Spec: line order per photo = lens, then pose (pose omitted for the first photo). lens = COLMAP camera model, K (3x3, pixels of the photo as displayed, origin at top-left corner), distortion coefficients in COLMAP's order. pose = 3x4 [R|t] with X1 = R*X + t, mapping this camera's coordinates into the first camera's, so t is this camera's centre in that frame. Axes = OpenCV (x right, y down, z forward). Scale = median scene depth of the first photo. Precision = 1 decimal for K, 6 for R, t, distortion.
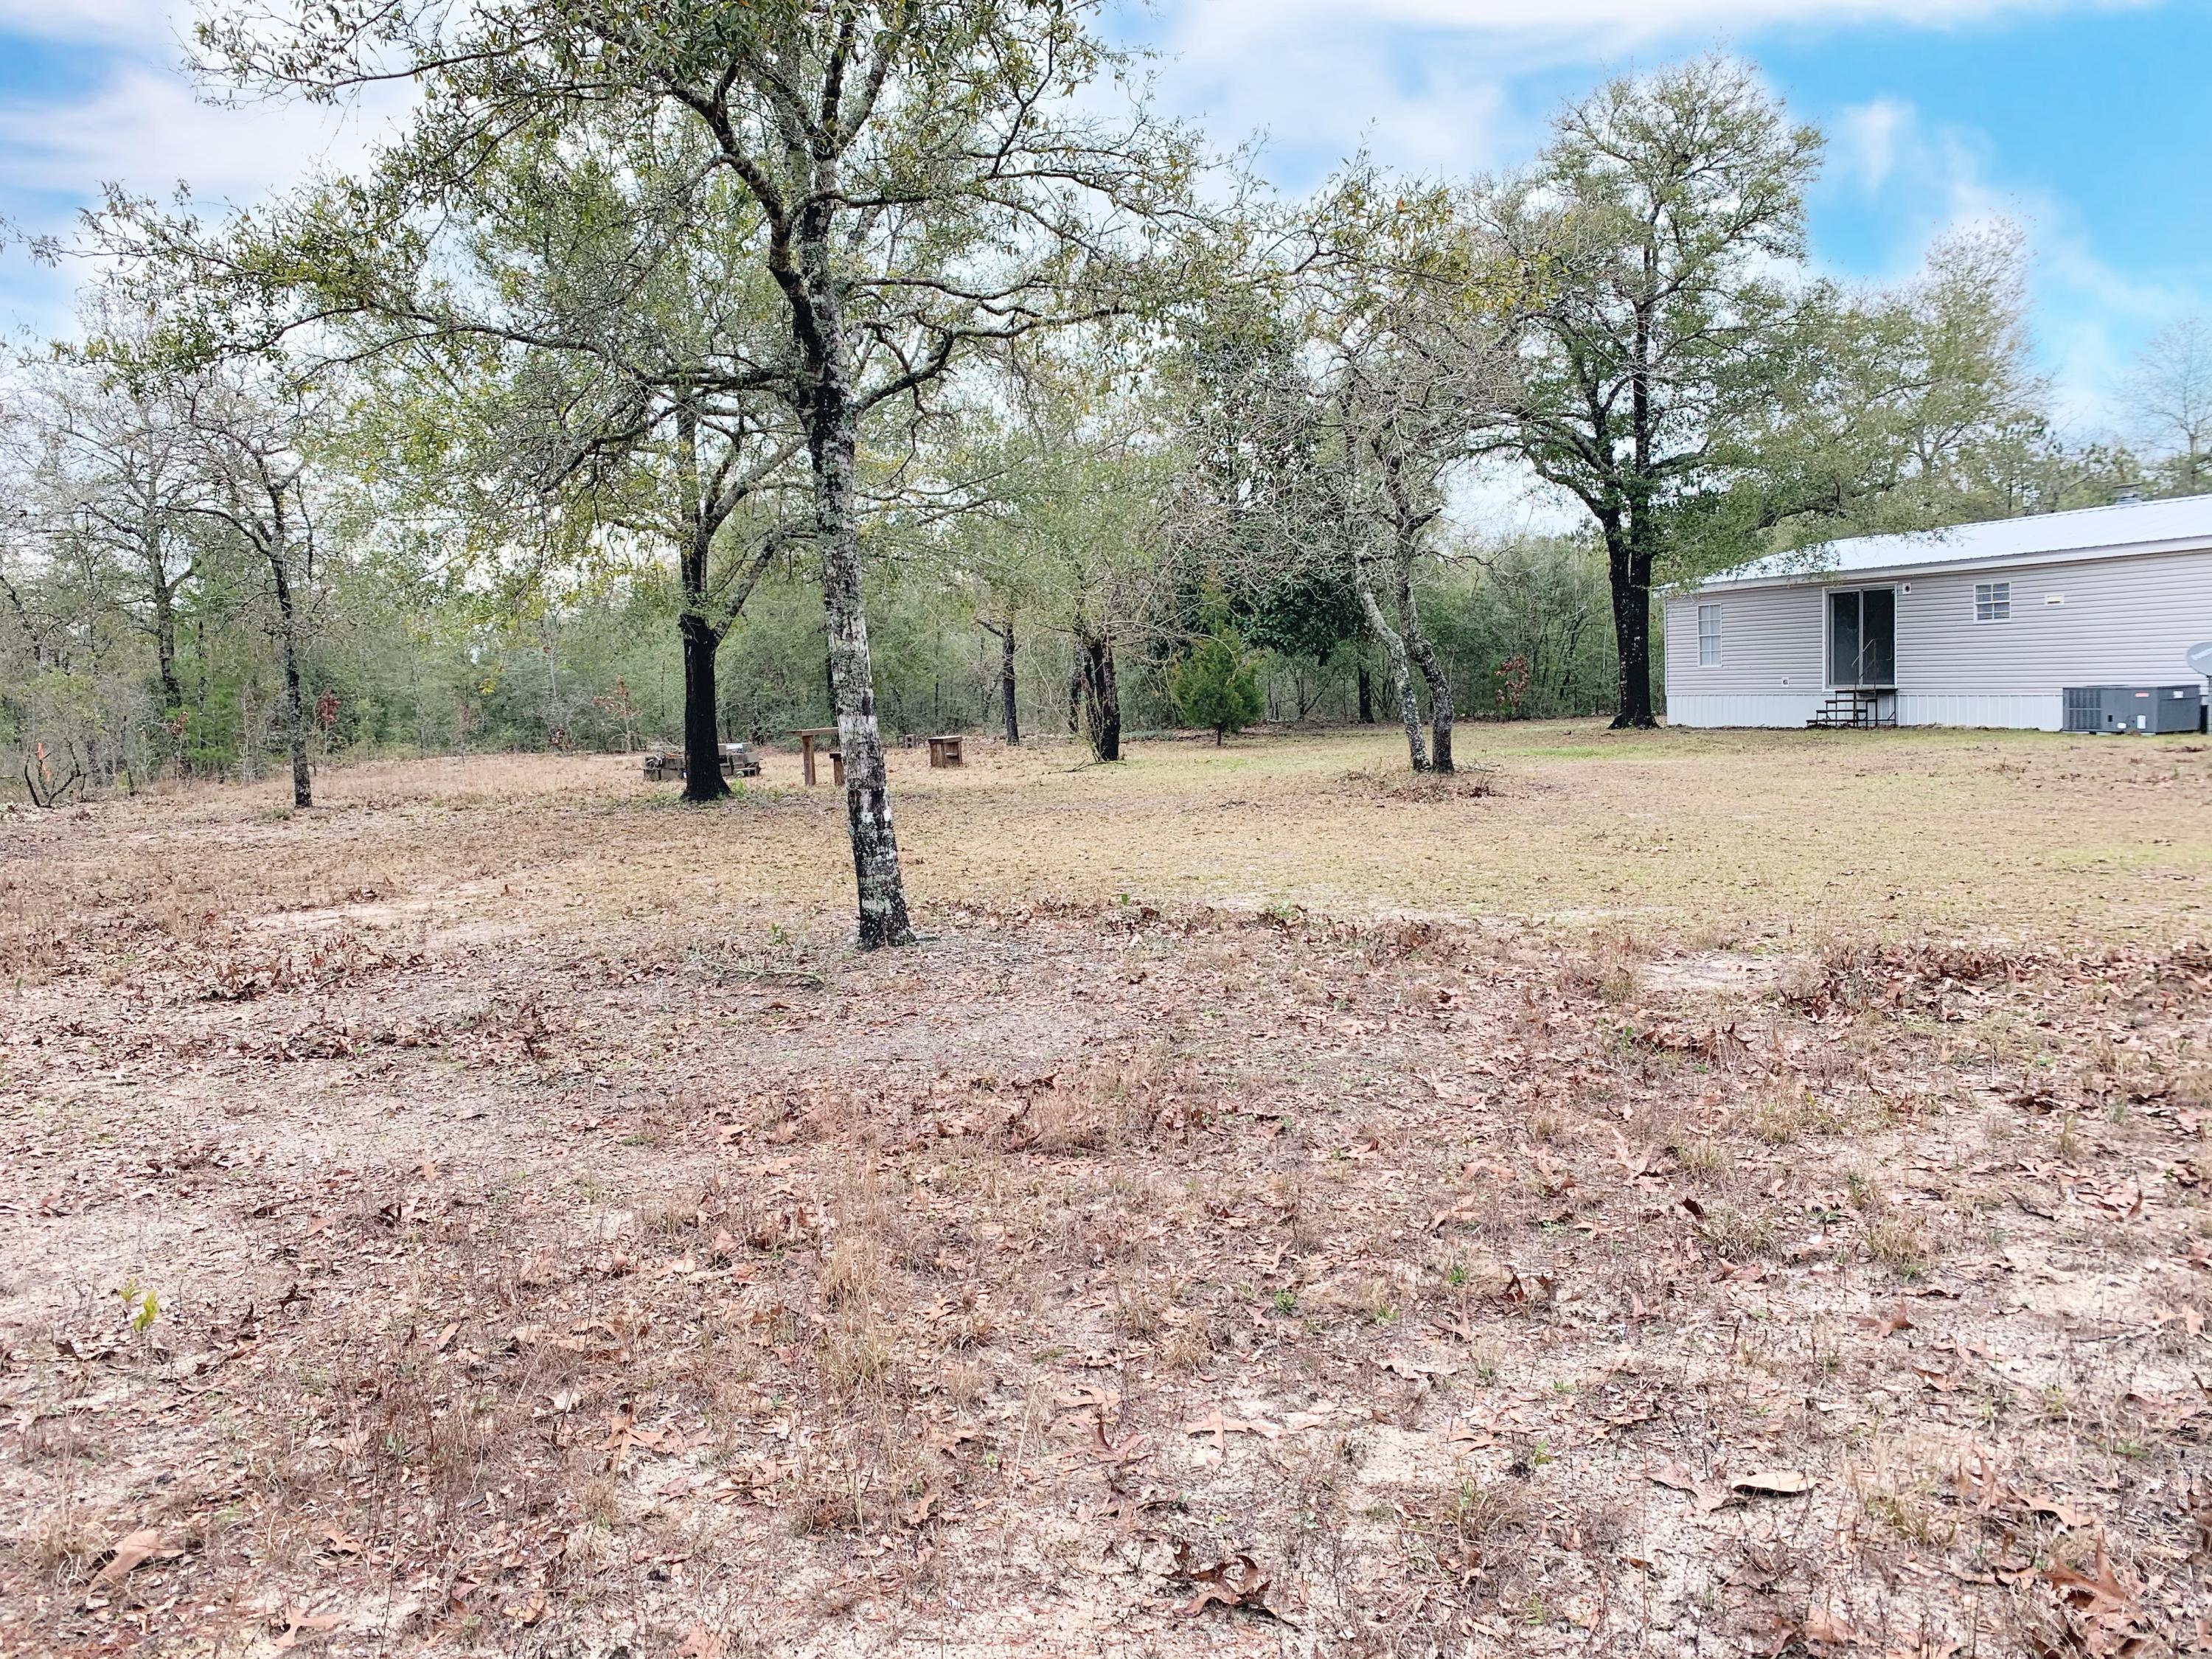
lens RADIAL K [[1686.0, 0, 1106.0], [0, 1686.0, 829.5], [0, 0, 1]] dist [0.038493, -0.001141]
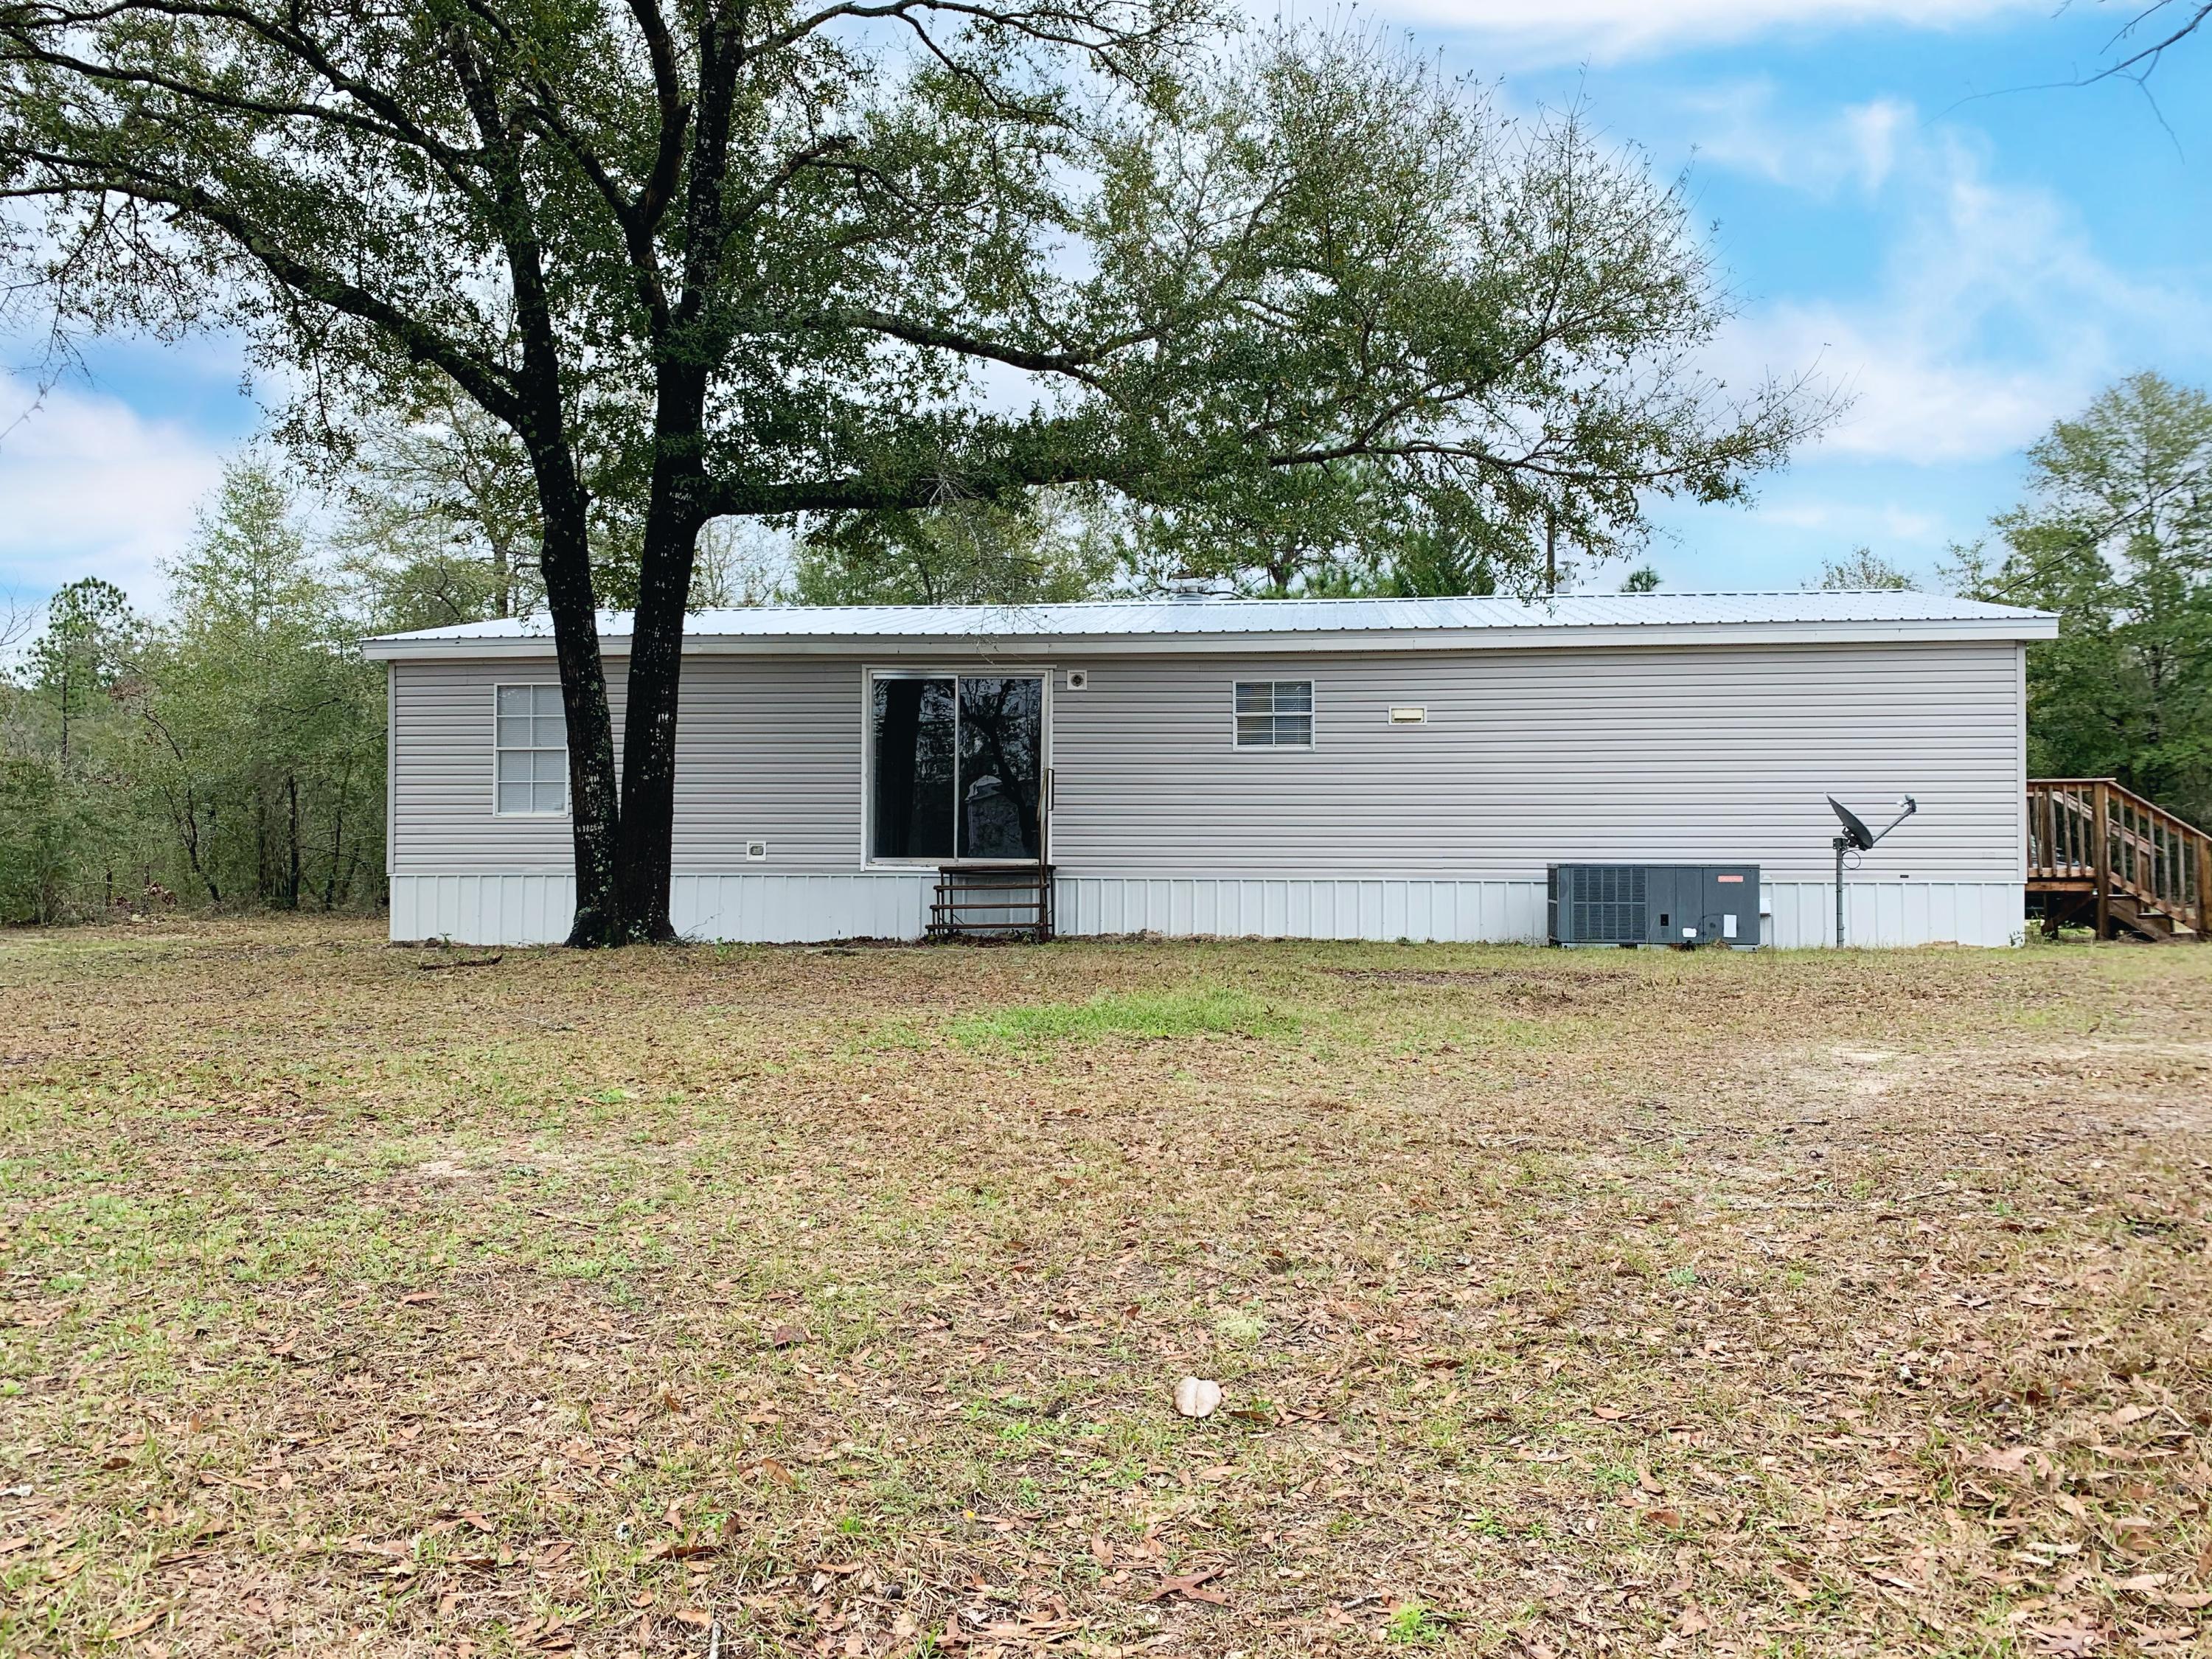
lens RADIAL K [[1686.0, 0, 1106.0], [0, 1686.0, 829.5], [0, 0, 1]] dist [0.038493, -0.001141]
pose [[0.432294, 0.054130, 0.900107, 0.002183], [0.064545, 0.993779, -0.090763, -0.046048], [-0.899420, 0.097334, 0.426111, 0.762457]]
